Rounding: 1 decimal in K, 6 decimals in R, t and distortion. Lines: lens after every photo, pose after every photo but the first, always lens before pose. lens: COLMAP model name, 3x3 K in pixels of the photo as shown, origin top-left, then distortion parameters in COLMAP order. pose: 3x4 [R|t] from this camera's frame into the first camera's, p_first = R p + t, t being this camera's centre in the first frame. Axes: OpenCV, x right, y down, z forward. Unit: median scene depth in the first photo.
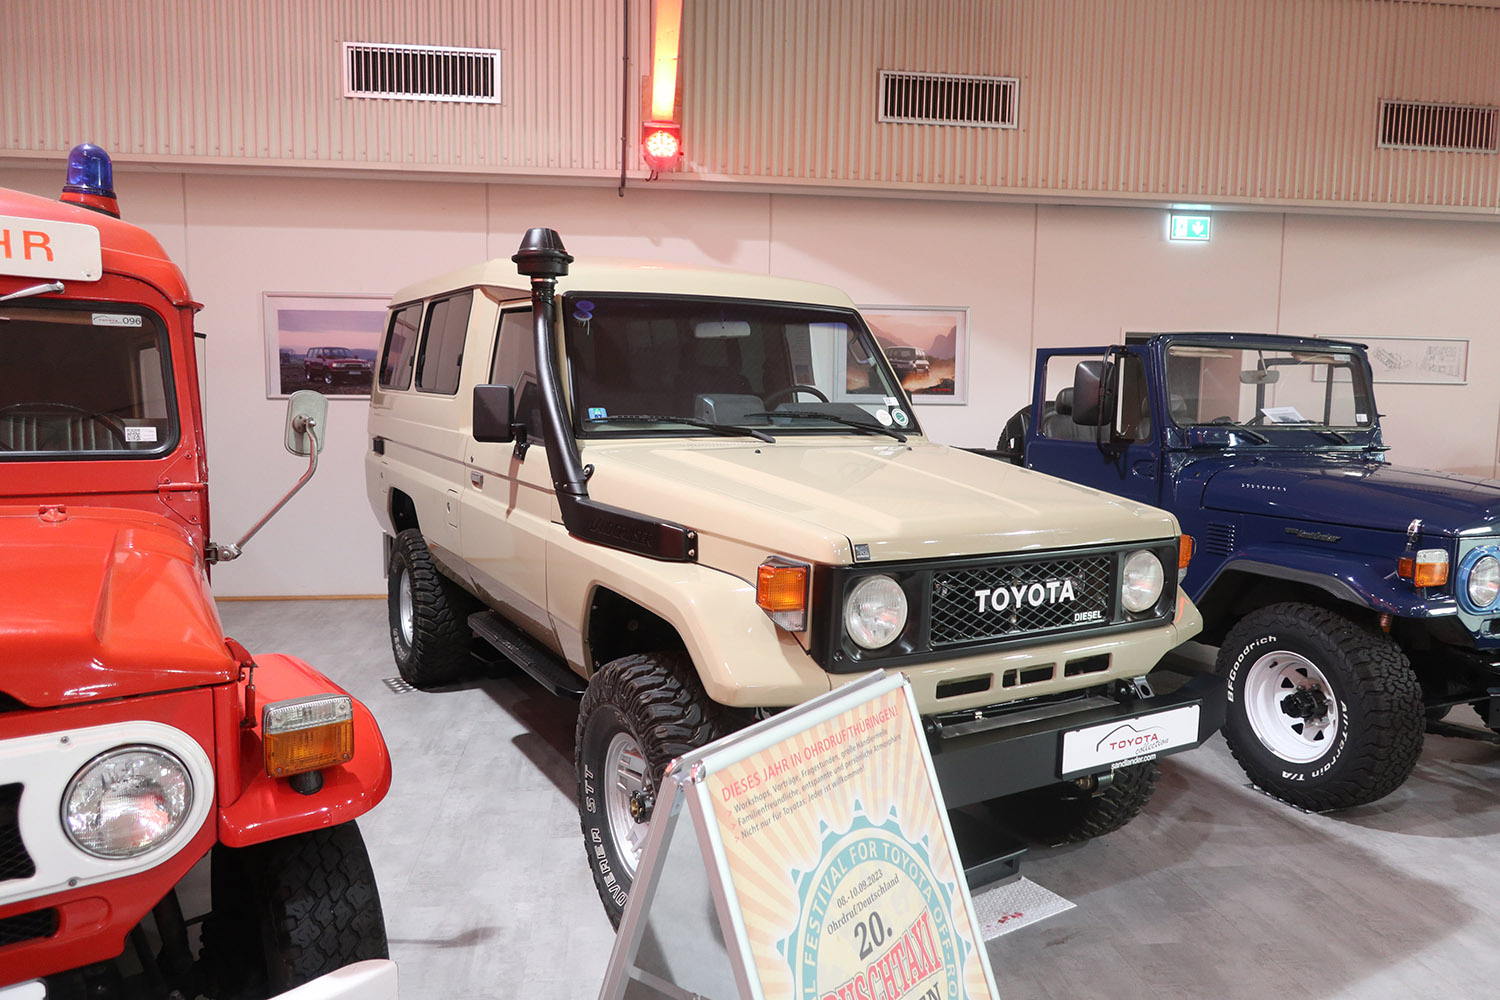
lens RADIAL K [[1064.4, 0, 750.0], [0, 1064.4, 500.0], [0, 0, 1]] dist [-0.004932, -0.002318]
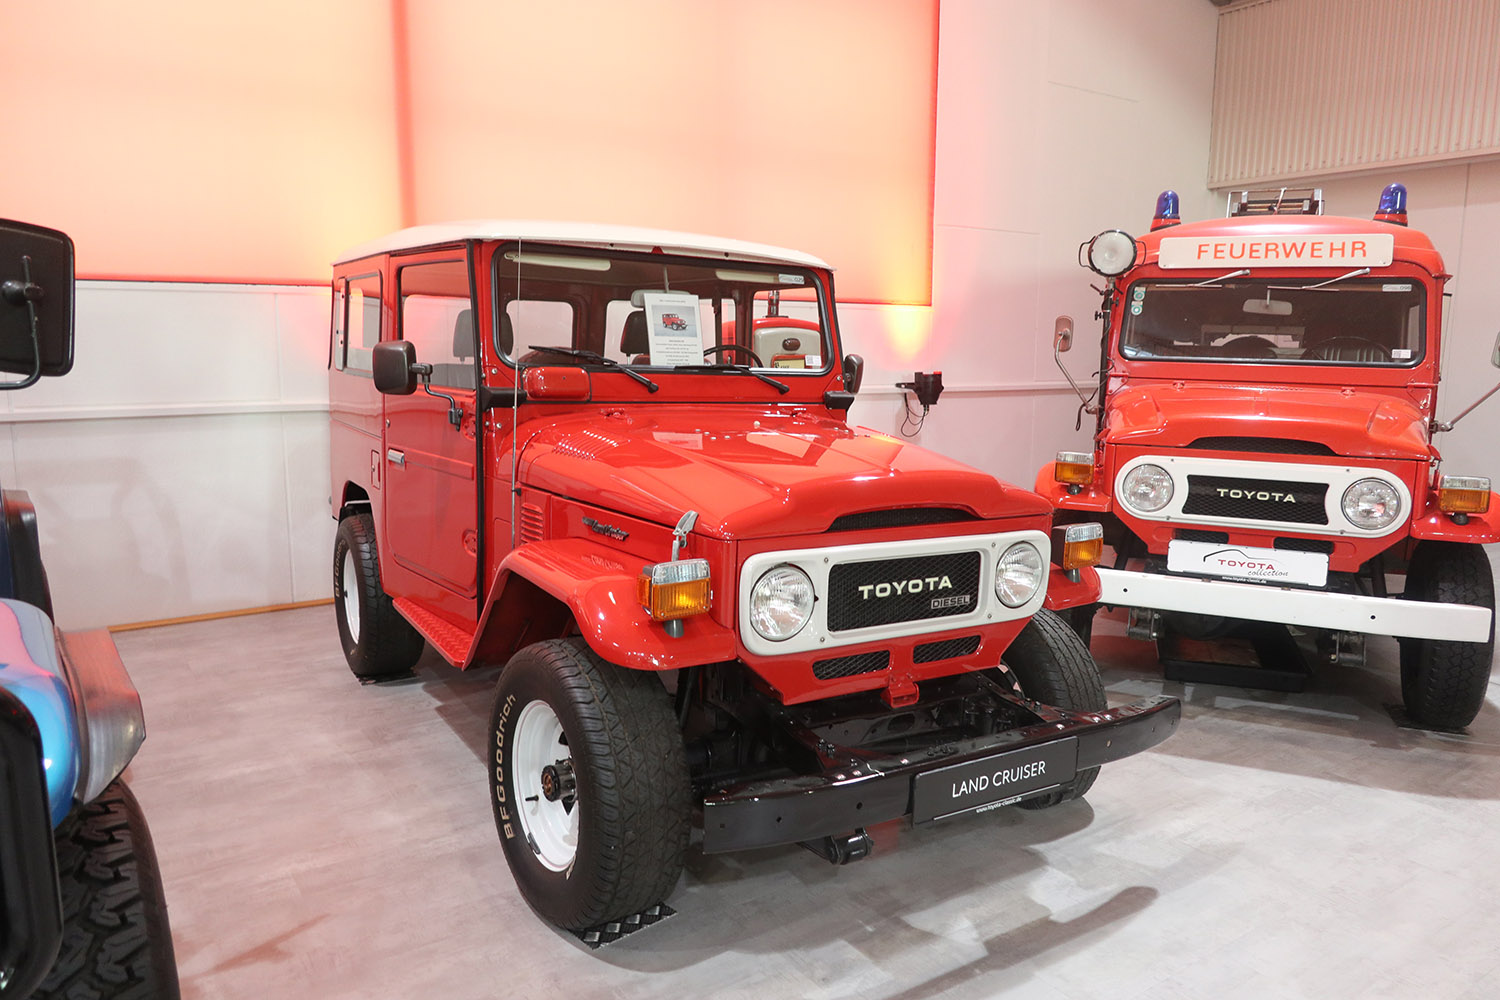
lens RADIAL K [[1064.4, 0, 750.0], [0, 1064.4, 500.0], [0, 0, 1]] dist [-0.004932, -0.002318]
pose [[0.478003, 0.120121, -0.870106, 0.447030], [-0.093832, 0.991919, 0.085389, 0.124547], [0.873332, 0.040827, 0.485411, -0.746326]]
